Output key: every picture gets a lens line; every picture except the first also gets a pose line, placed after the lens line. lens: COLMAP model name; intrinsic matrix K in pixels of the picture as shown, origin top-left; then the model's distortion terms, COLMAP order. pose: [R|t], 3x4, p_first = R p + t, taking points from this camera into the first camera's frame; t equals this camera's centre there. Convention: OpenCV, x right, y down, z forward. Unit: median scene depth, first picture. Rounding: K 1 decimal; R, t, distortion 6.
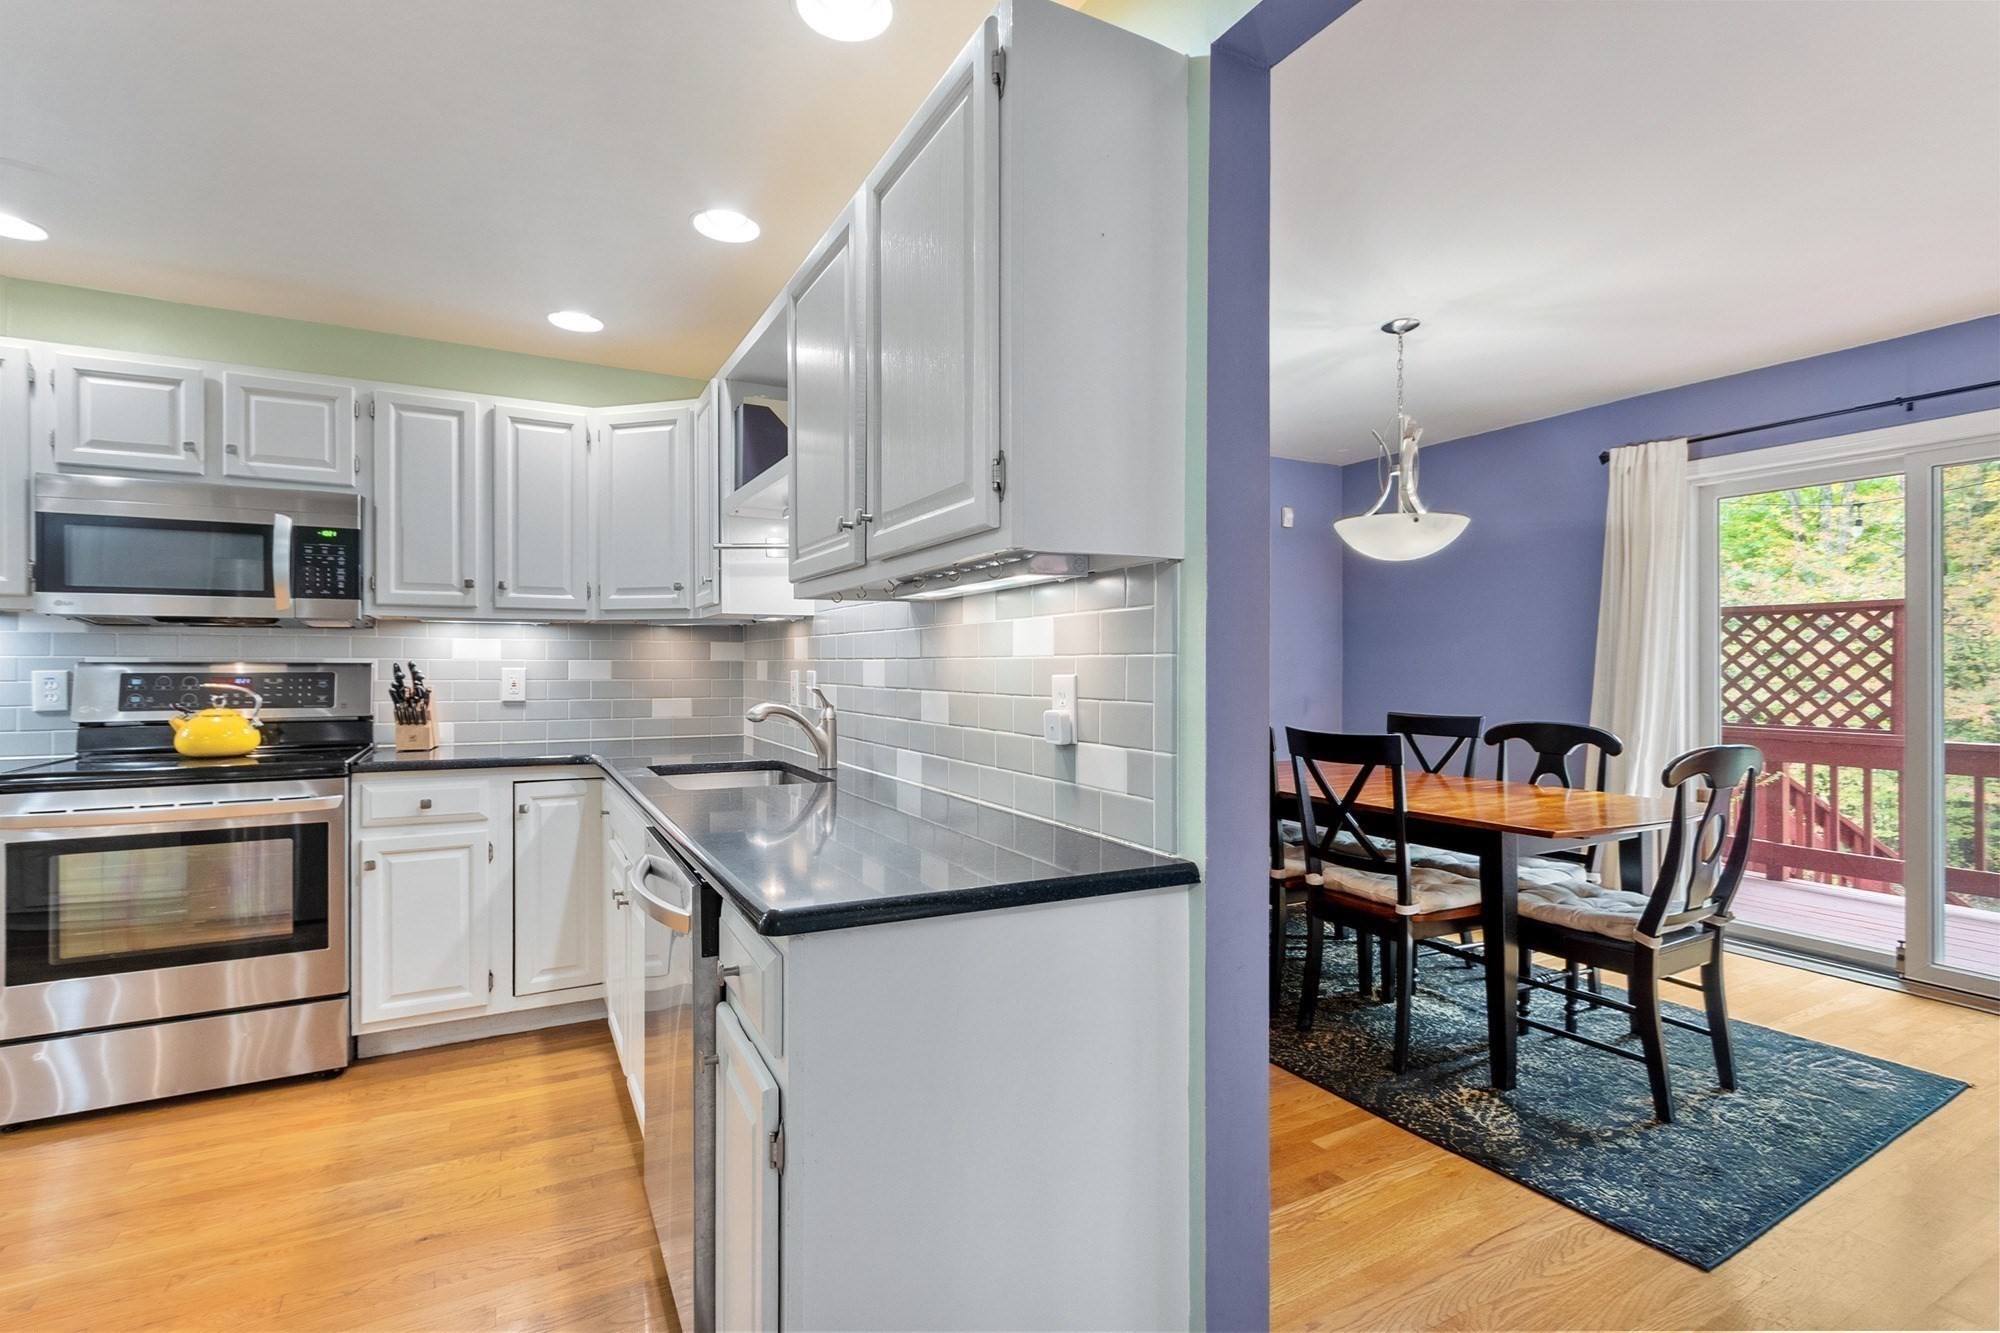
lens RADIAL K [[933.3, 0, 1003.5], [0, 933.3, 648.0], [0, 0, 1]] dist [-0.001022, -0.000694]
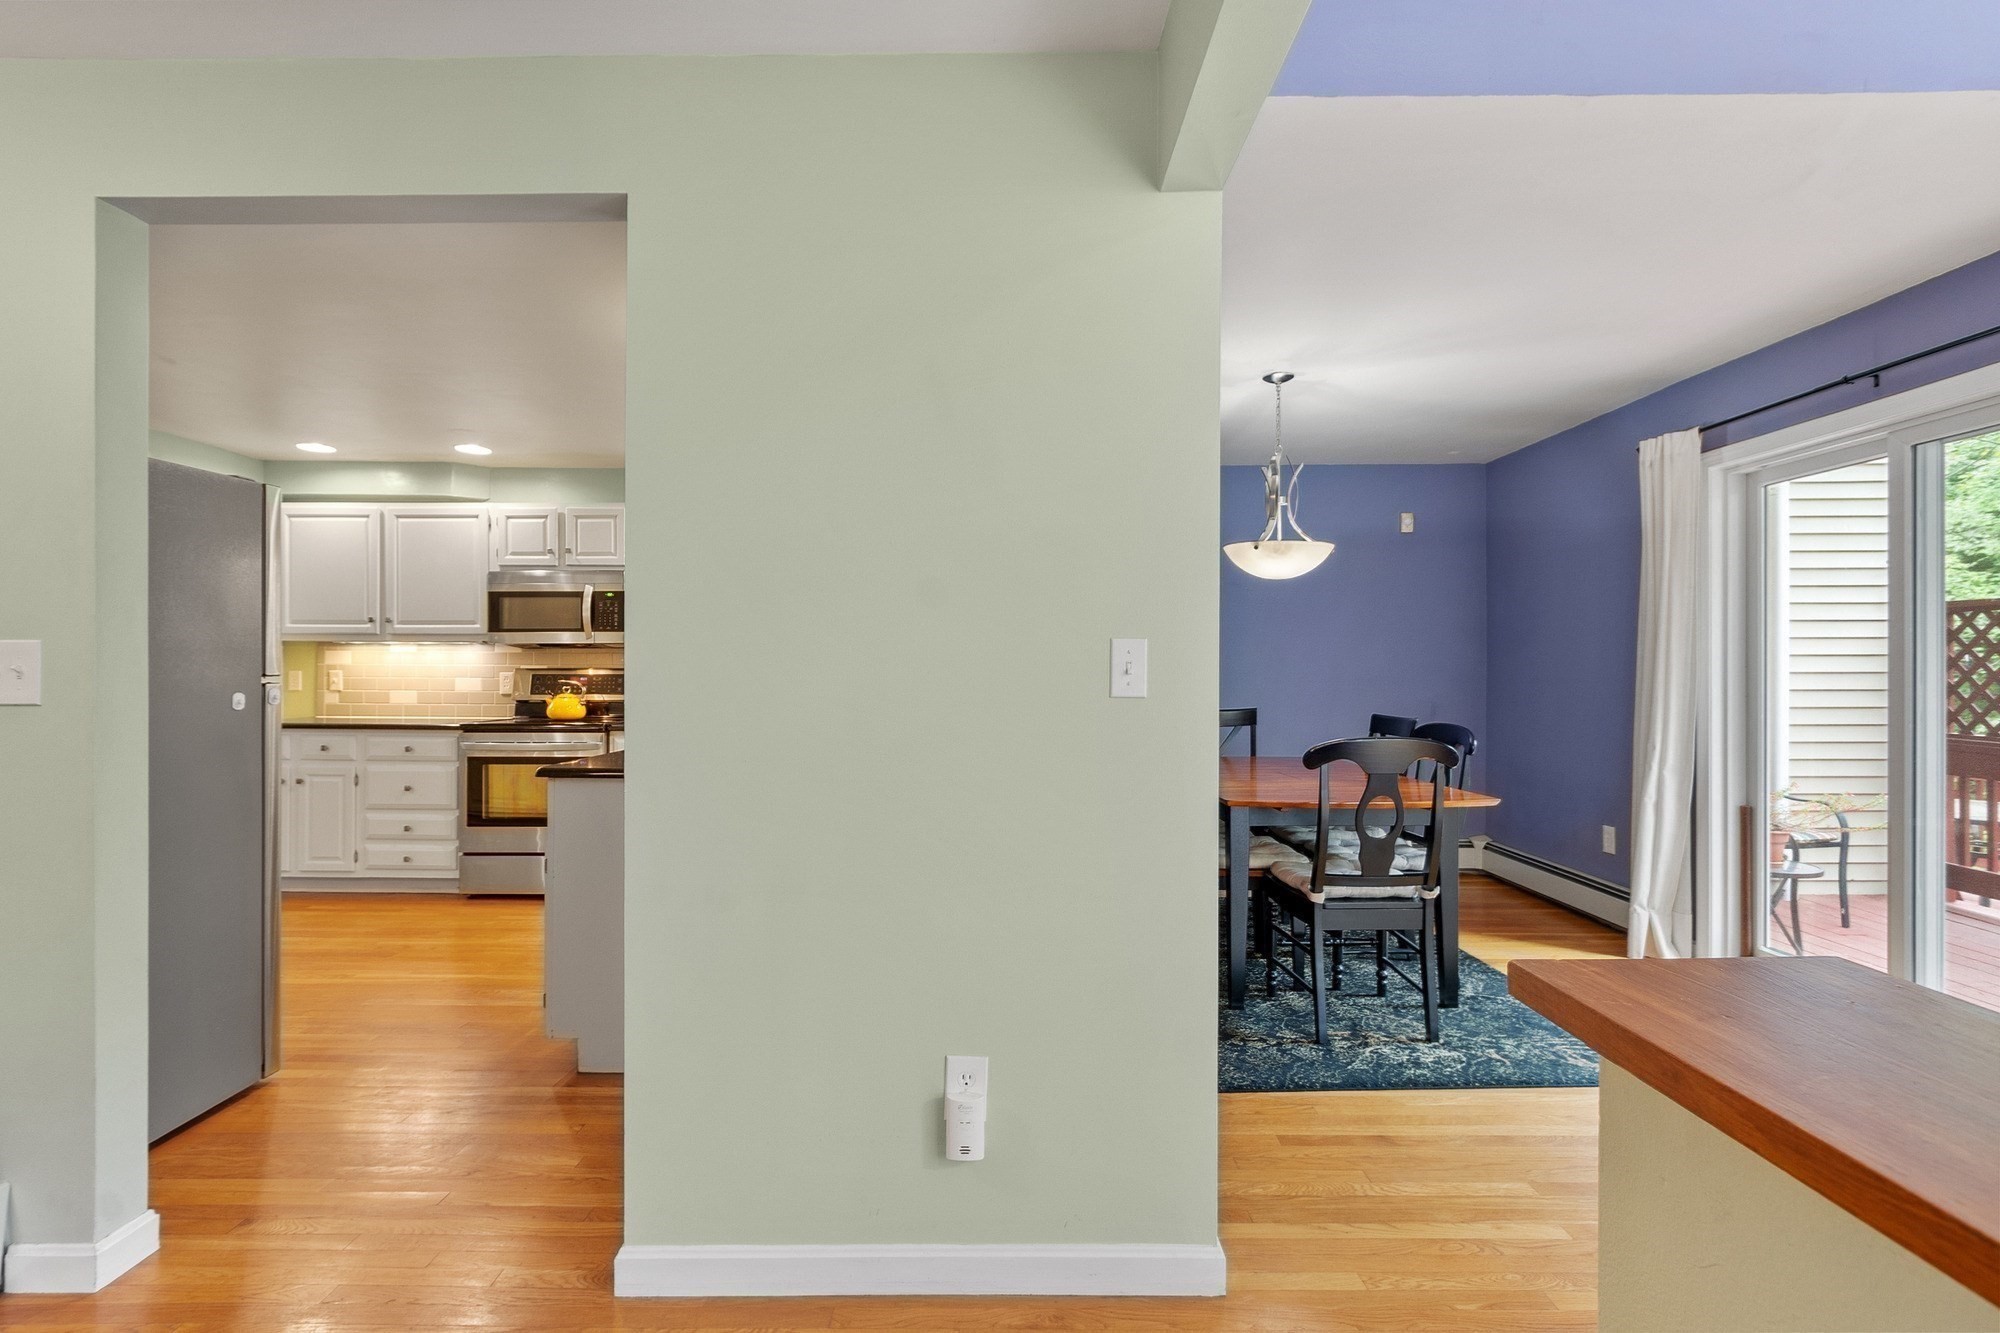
lens RADIAL K [[1017.9, 0, 1010.6], [0, 1017.9, 675.1], [0, 0, 1]] dist [0.002375, 0.001392]
pose [[0.873458, 0.003113, -0.486890, 0.867432], [0.006967, 0.999797, 0.018890, -0.002781], [0.486850, -0.019892, 0.873259, -0.307430]]
